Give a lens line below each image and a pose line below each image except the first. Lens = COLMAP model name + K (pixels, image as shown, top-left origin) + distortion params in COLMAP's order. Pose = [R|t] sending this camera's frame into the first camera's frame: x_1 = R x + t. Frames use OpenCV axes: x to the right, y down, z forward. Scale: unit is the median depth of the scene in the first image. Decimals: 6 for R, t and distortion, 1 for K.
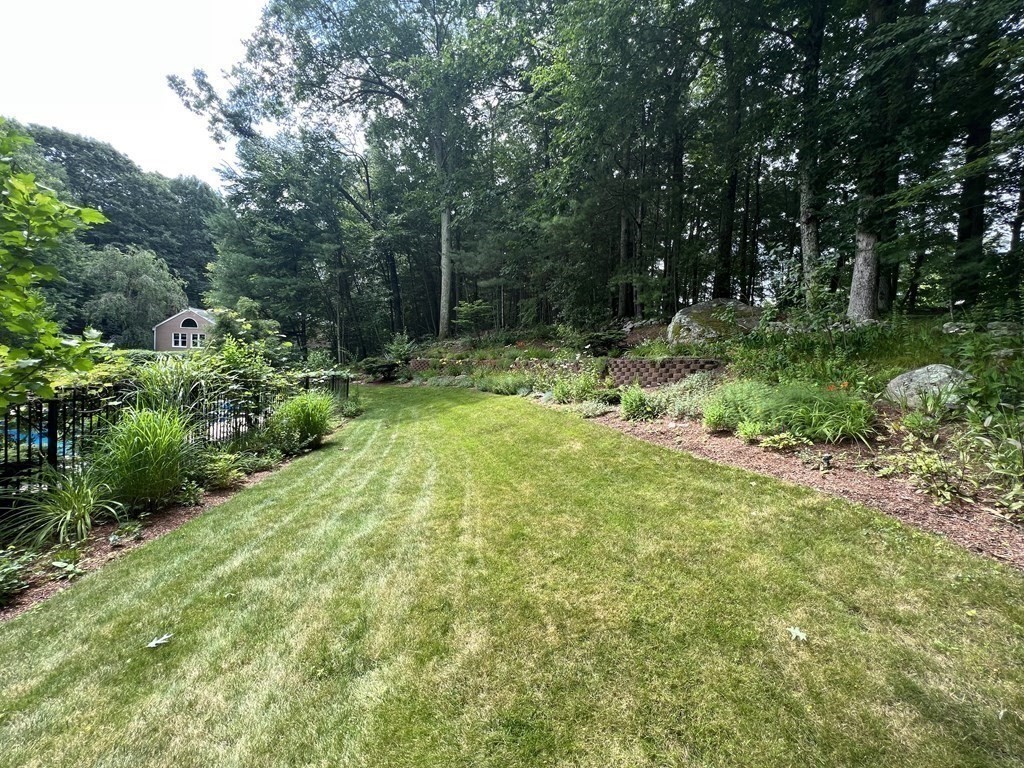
lens RADIAL K [[411.0, 0, 512.7], [0, 411.0, 383.8], [0, 0, 1]] dist [-0.001903, -0.000019]
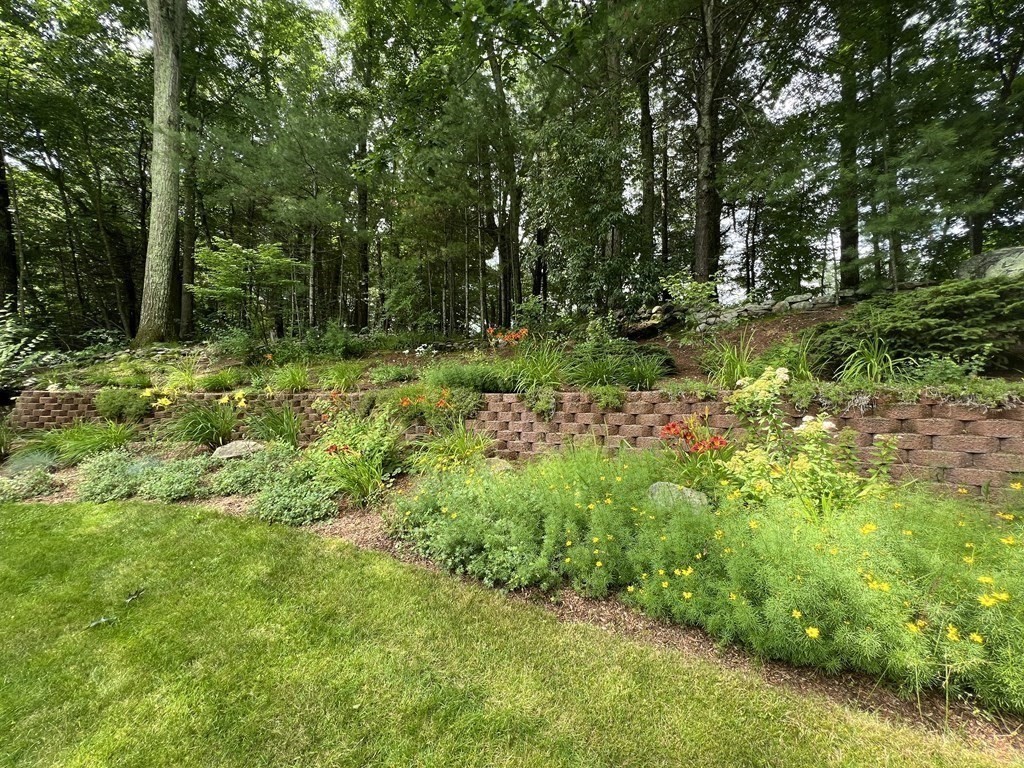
lens RADIAL K [[411.0, 0, 509.8], [0, 411.0, 385.0], [0, 0, 1]] dist [-0.001903, -0.000019]
pose [[0.848828, -0.003099, 0.528659, -0.088069], [0.043540, 0.996996, -0.064063, -0.025831], [-0.526872, 0.077397, 0.846413, 0.499933]]
